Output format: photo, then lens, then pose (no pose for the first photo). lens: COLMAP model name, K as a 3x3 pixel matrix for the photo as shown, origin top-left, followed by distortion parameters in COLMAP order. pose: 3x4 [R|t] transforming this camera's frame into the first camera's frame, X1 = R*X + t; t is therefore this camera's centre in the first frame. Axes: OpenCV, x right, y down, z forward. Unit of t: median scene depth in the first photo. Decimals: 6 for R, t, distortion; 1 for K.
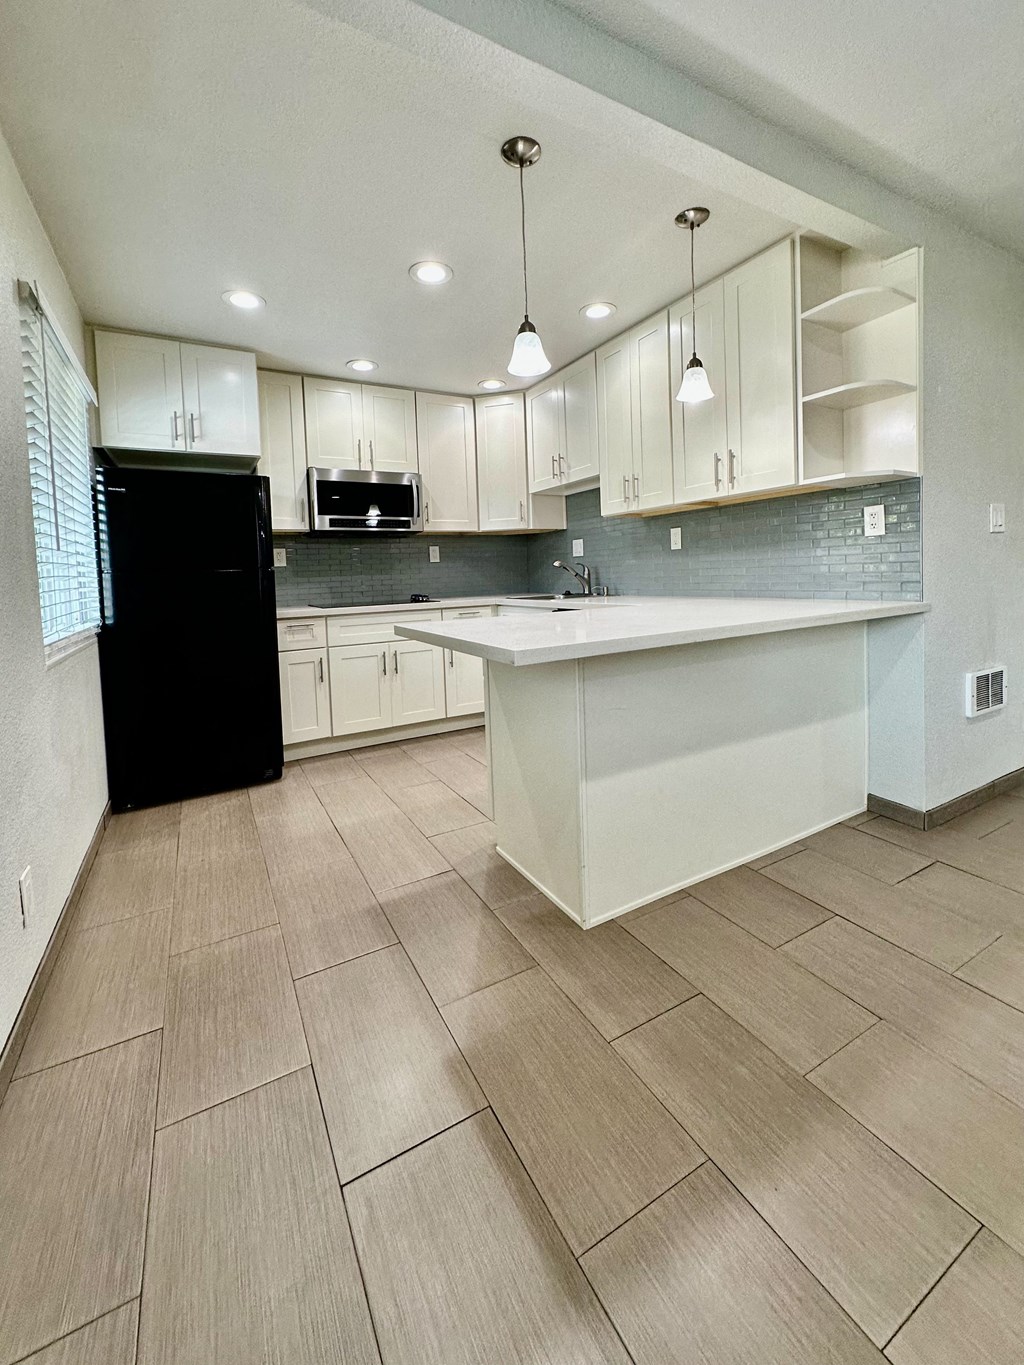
lens RADIAL K [[567.2, 0, 514.2], [0, 567.2, 601.2], [0, 0, 1]] dist [0.001414, 0.000077]
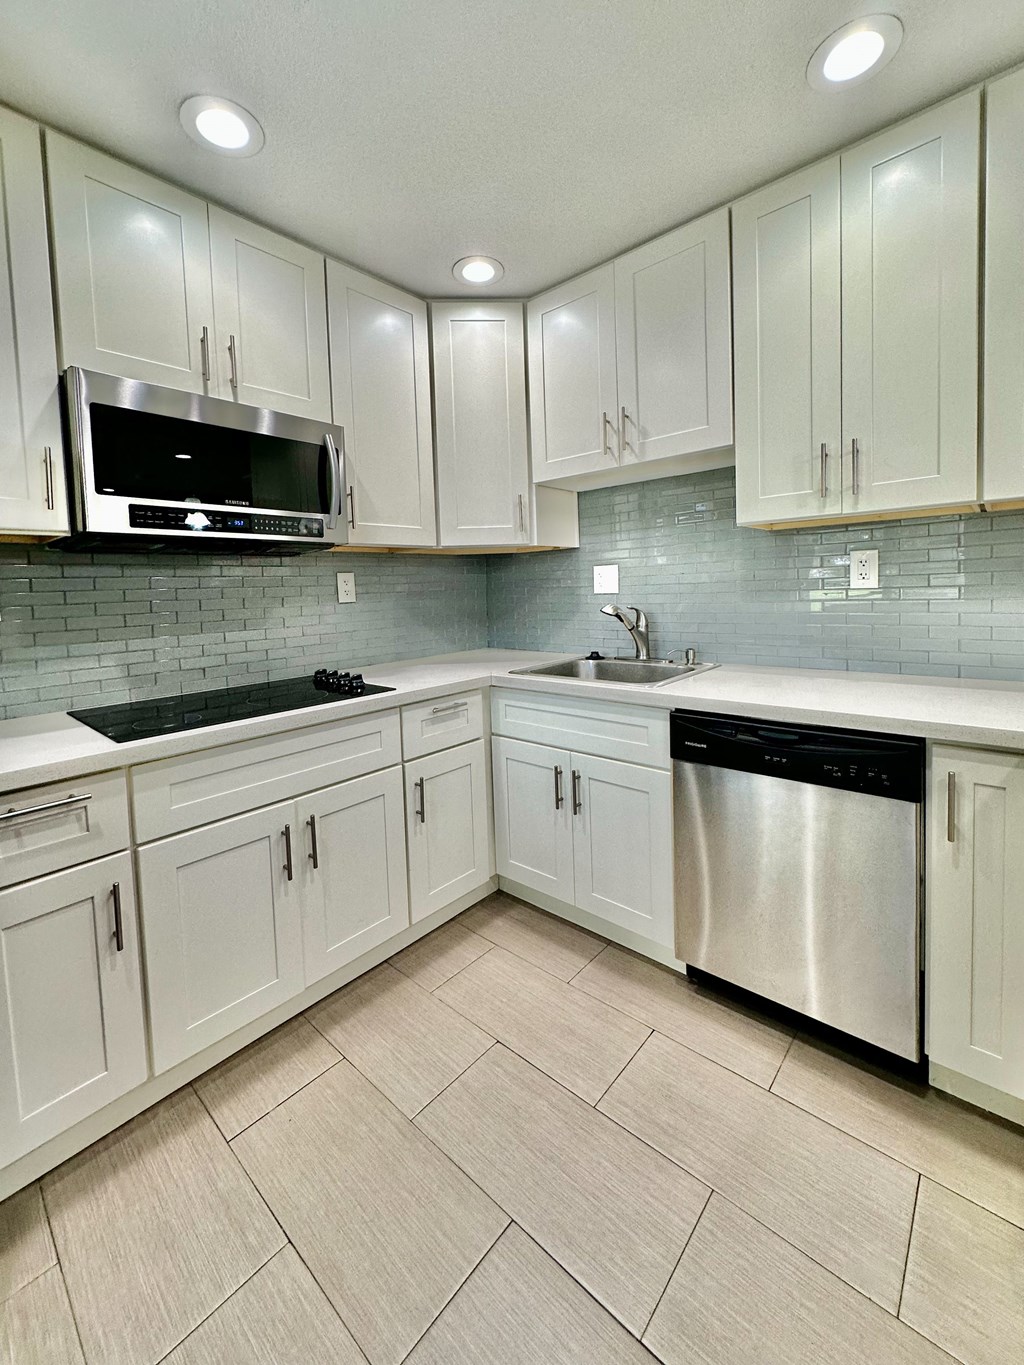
lens RADIAL K [[562.4, 0, 517.8], [0, 562.4, 618.8], [0, 0, 1]] dist [0.000601, -0.000132]
pose [[0.943681, -0.015163, 0.330508, -0.193618], [0.016591, 0.999861, -0.001501, -0.058385], [-0.330440, 0.006900, 0.943802, 0.519679]]
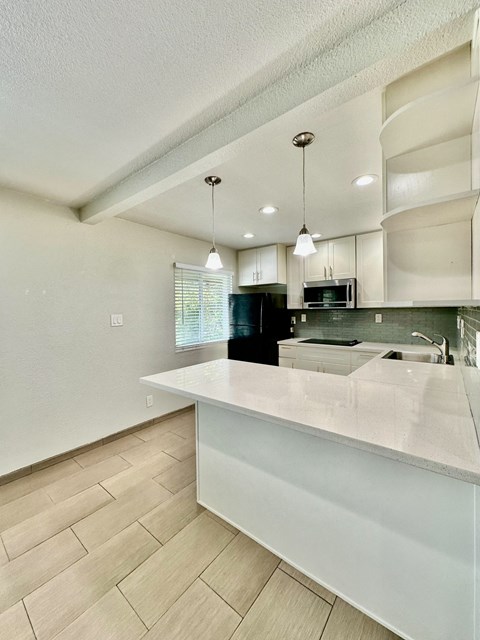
lens RADIAL K [[252.7, 0, 240.0], [0, 252.7, 320.0], [0, 0, 1]] dist [0.000000, -0.000142]
pose [[0.377636, 0.067003, -0.923527, 0.516607], [-0.046917, 0.997482, 0.053184, -0.117705], [0.924765, 0.023245, 0.379828, 0.335463]]
